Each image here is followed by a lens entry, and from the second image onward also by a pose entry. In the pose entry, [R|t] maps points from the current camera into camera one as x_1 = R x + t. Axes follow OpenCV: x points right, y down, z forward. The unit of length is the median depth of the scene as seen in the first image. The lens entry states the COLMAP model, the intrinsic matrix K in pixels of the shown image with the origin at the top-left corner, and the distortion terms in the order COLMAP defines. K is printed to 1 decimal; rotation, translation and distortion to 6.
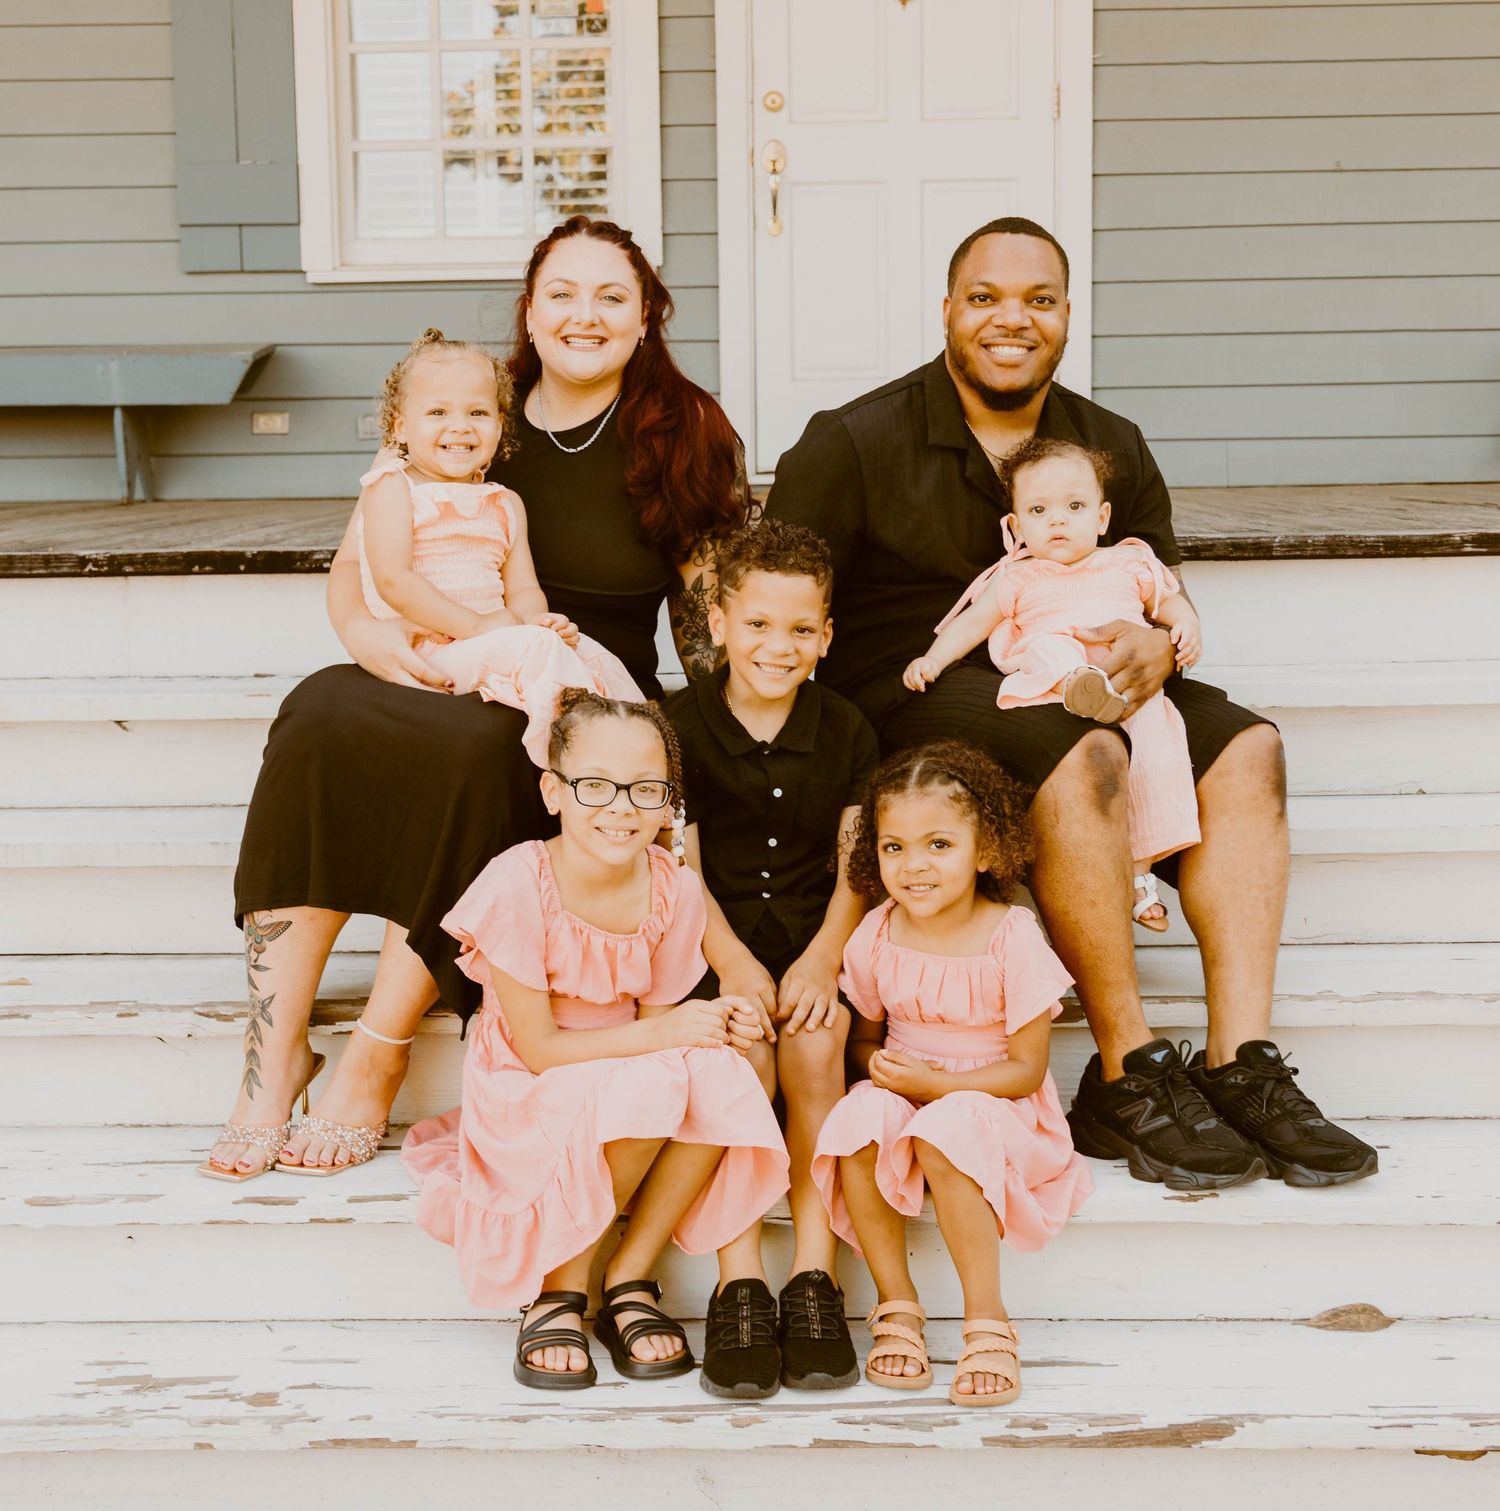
lens RADIAL K [[2362.6, 0, 699.4], [0, 2362.6, 758.0], [0, 0, 1]] dist [0.007980, 0.004958]
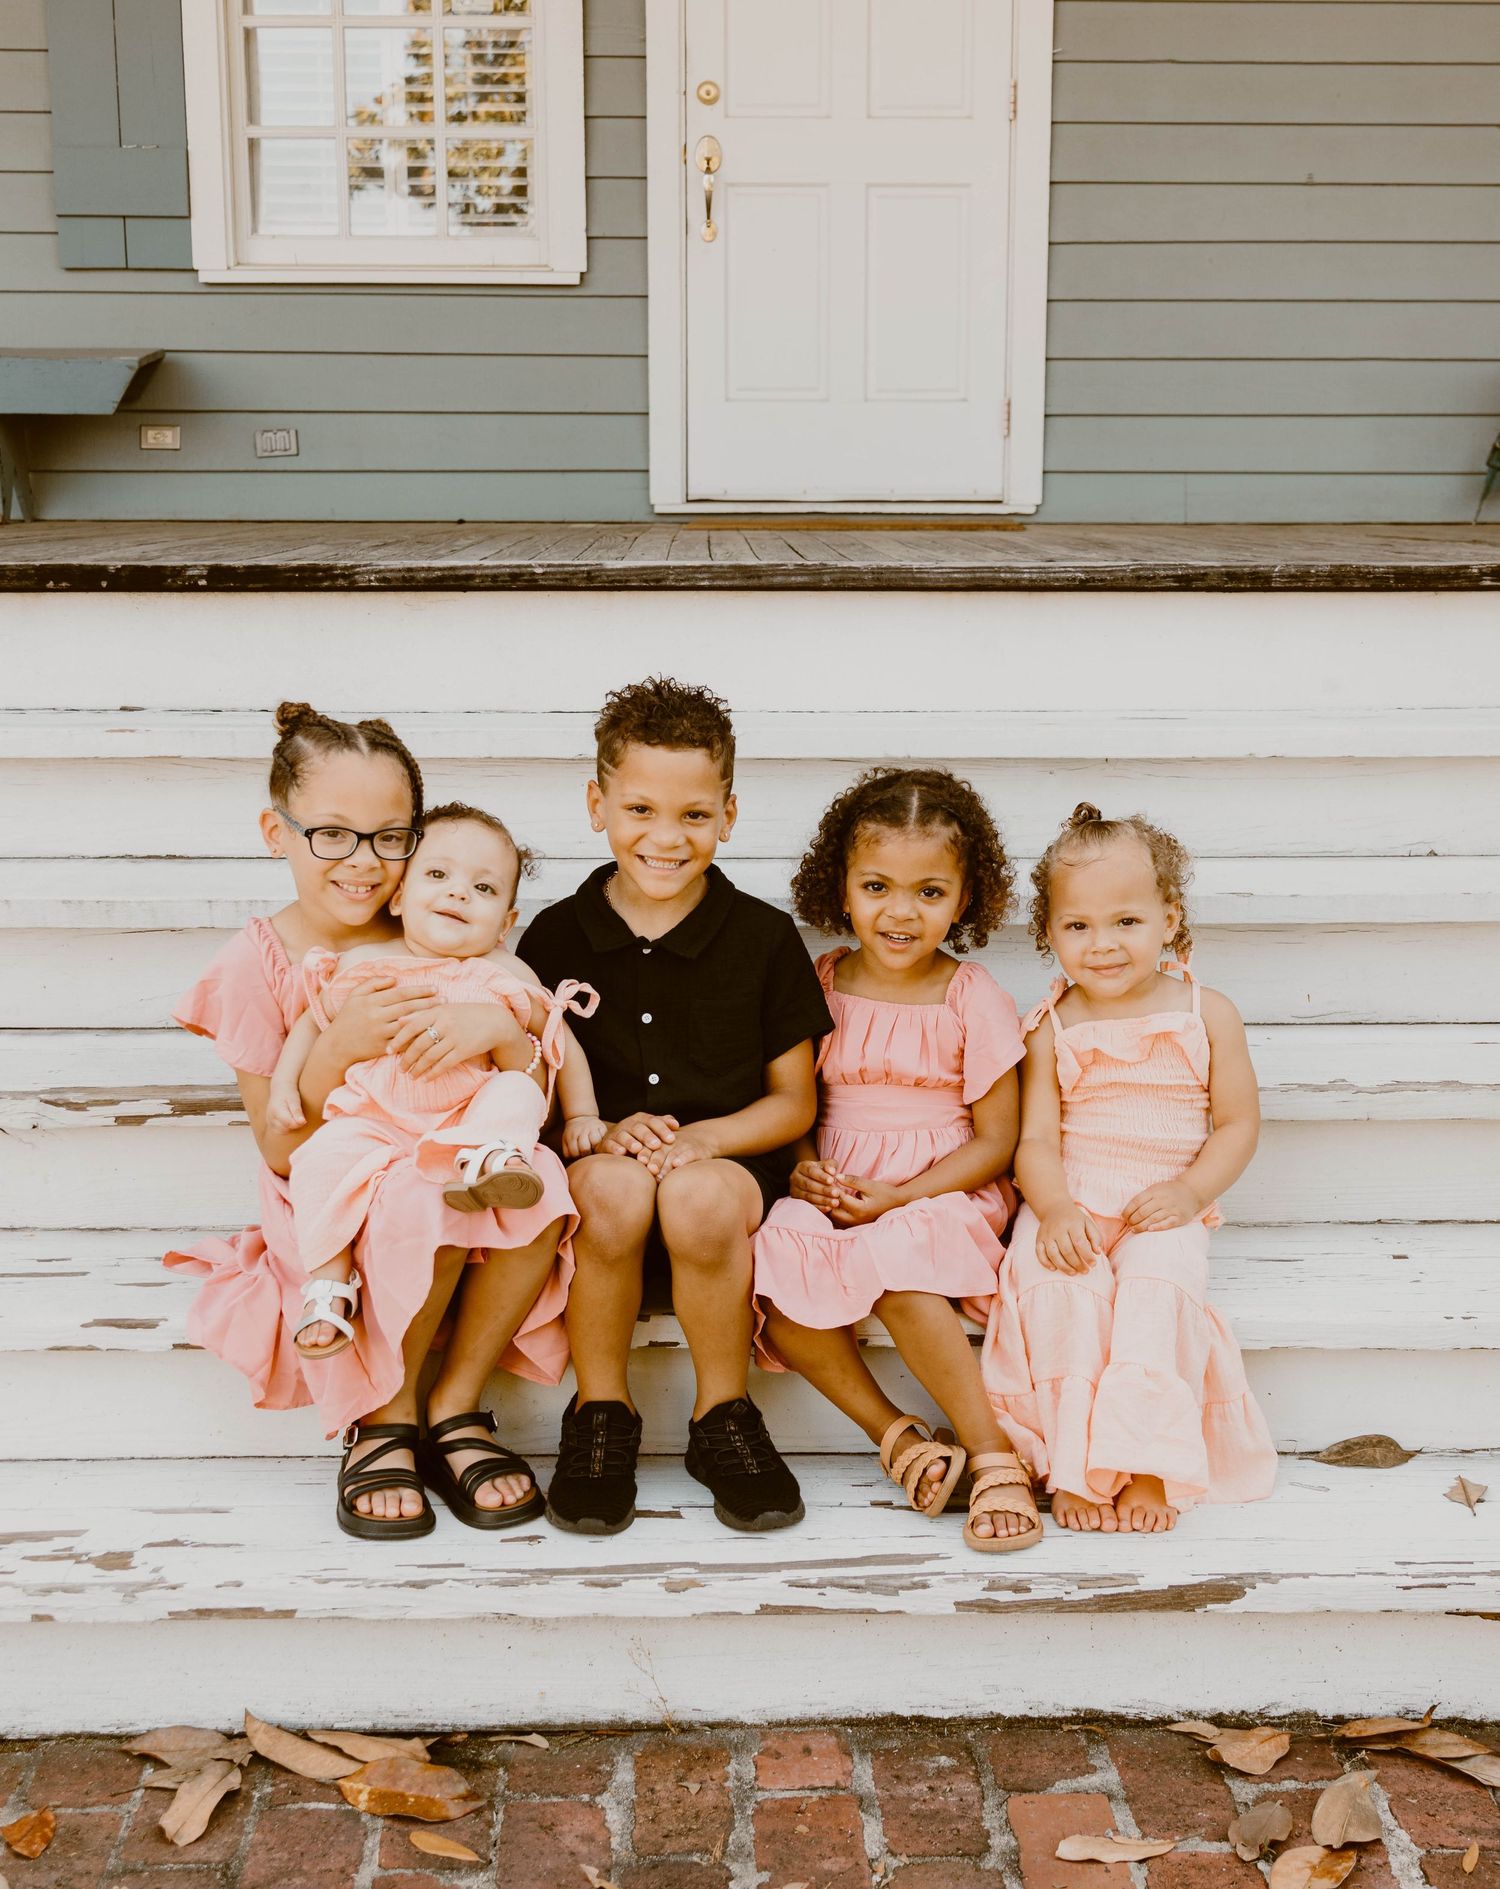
lens RADIAL K [[2338.0, 0, 748.9], [0, 2338.0, 998.9], [0, 0, 1]] dist [0.016135, -0.014397]
pose [[0.998461, 0.005017, 0.055231, -0.003563], [-0.009552, 0.996574, 0.082148, -0.001561], [-0.054629, -0.082549, 0.995089, 0.145257]]
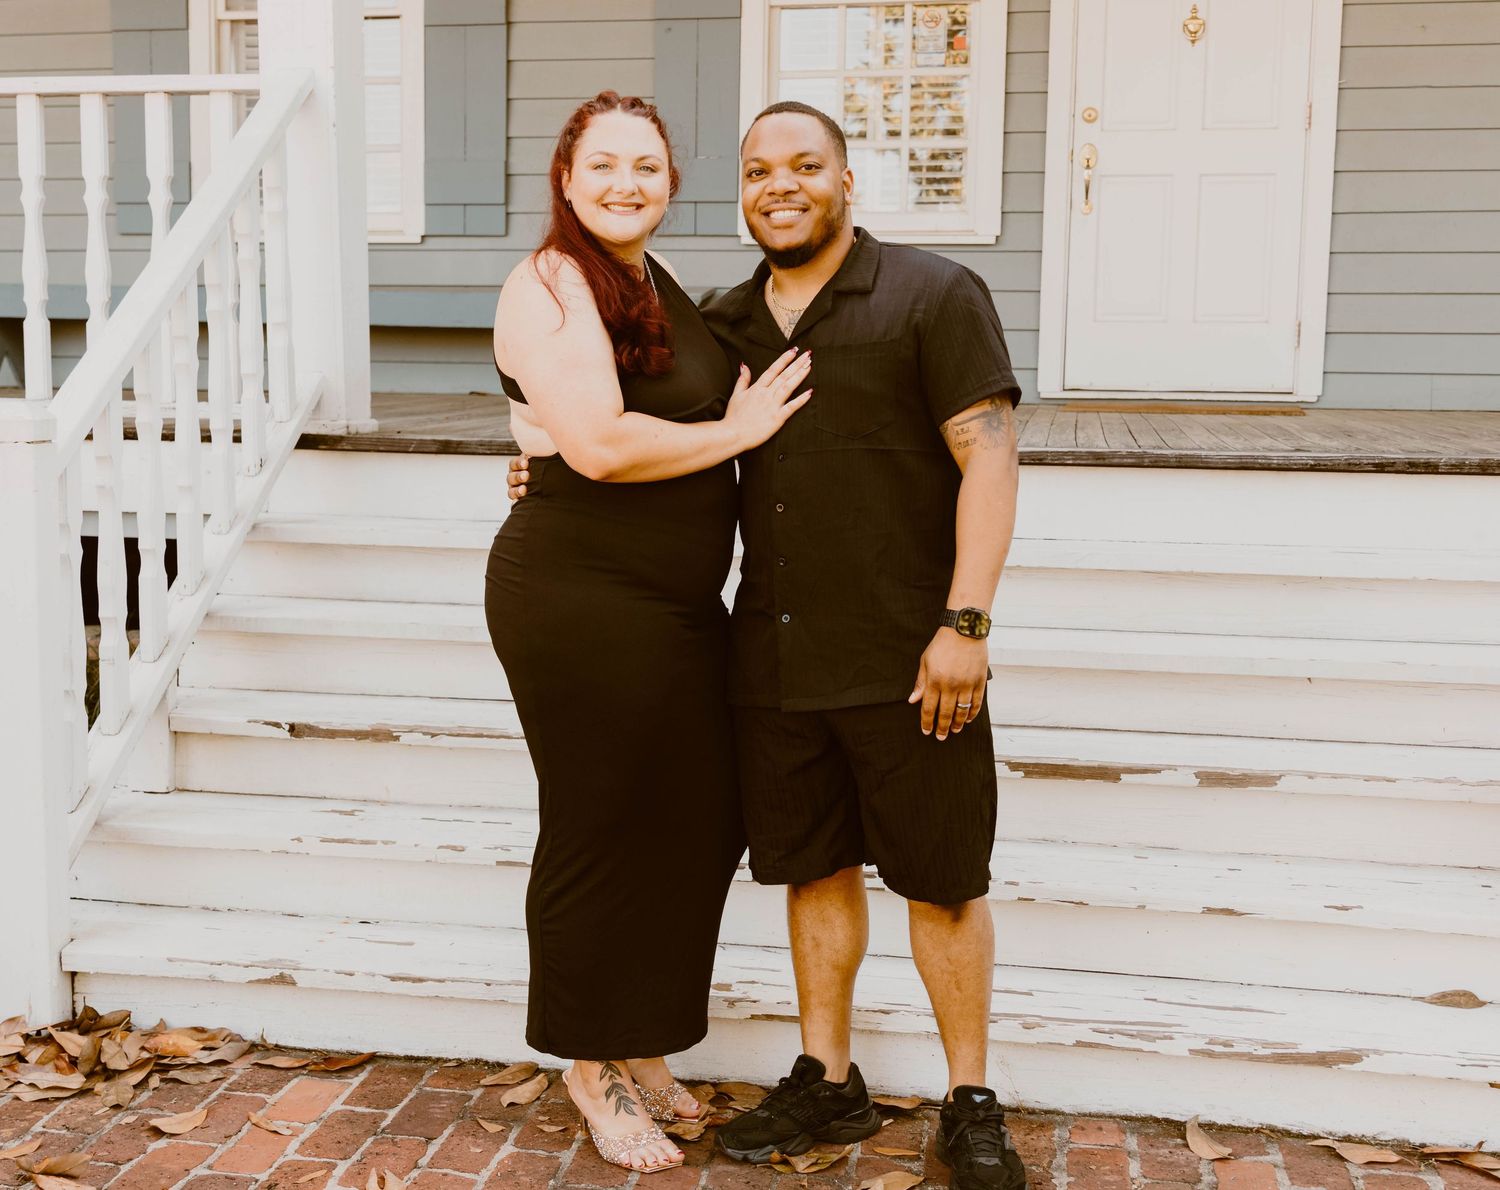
lens RADIAL K [[1856.6, 0, 683.1], [0, 1856.6, 593.4], [0, 0, 1]] dist [0.016135, -0.014397]
pose [[0.984352, 0.046721, -0.169909, -0.009812], [-0.046644, 0.998902, 0.004446, 0.003050], [0.169930, 0.003549, 0.985450, -0.203205]]
